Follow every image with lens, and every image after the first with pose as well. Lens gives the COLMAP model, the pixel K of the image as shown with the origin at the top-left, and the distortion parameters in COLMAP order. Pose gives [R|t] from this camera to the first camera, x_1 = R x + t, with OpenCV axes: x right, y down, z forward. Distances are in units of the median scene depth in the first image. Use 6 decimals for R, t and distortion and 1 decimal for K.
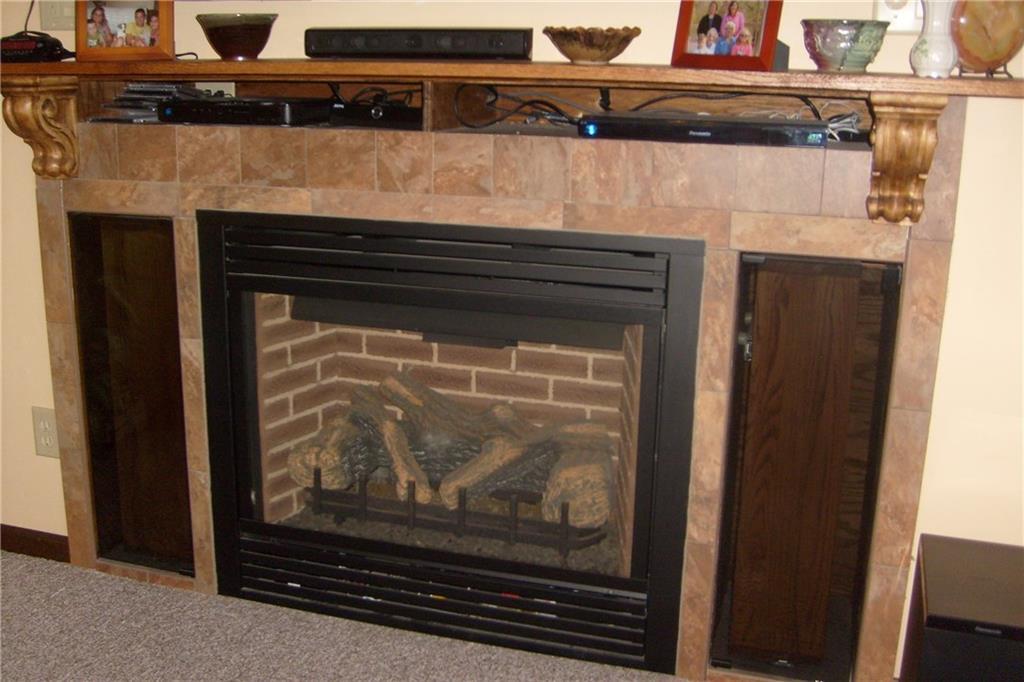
lens RADIAL K [[1079.6, 0, 491.3], [0, 1079.6, 343.0], [0, 0, 1]] dist [-0.159487, 0.145338]
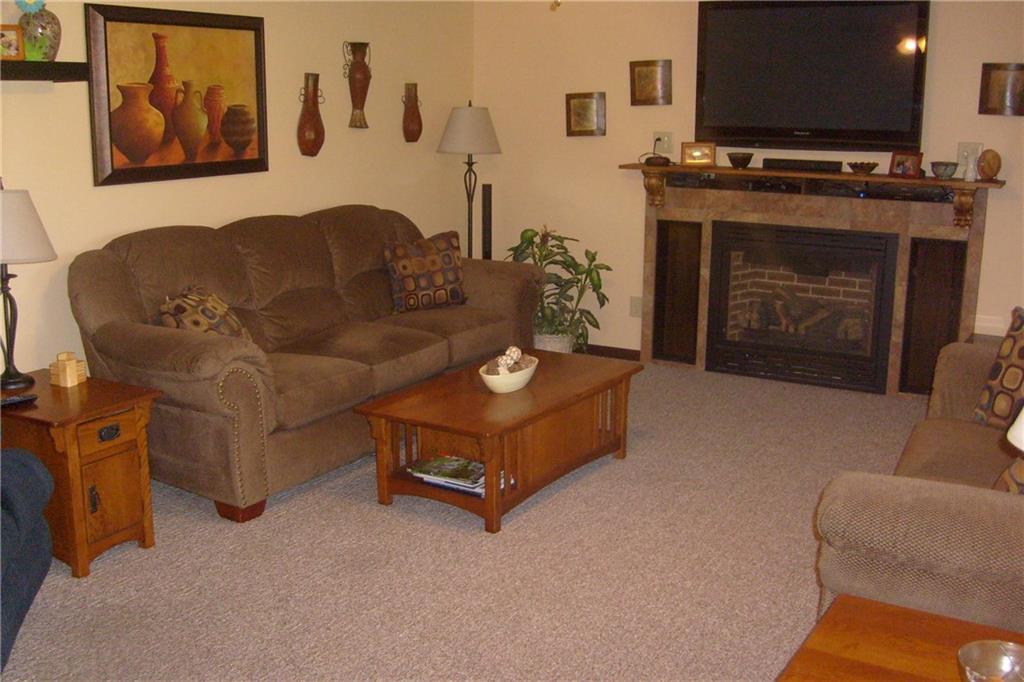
lens RADIAL K [[1079.6, 0, 491.3], [0, 1079.6, 343.0], [0, 0, 1]] dist [-0.159487, 0.145338]
pose [[0.973096, 0.043694, -0.226220, -0.196432], [-0.054066, 0.997742, -0.039854, 0.336102], [0.223968, 0.051012, 0.973261, -1.818591]]
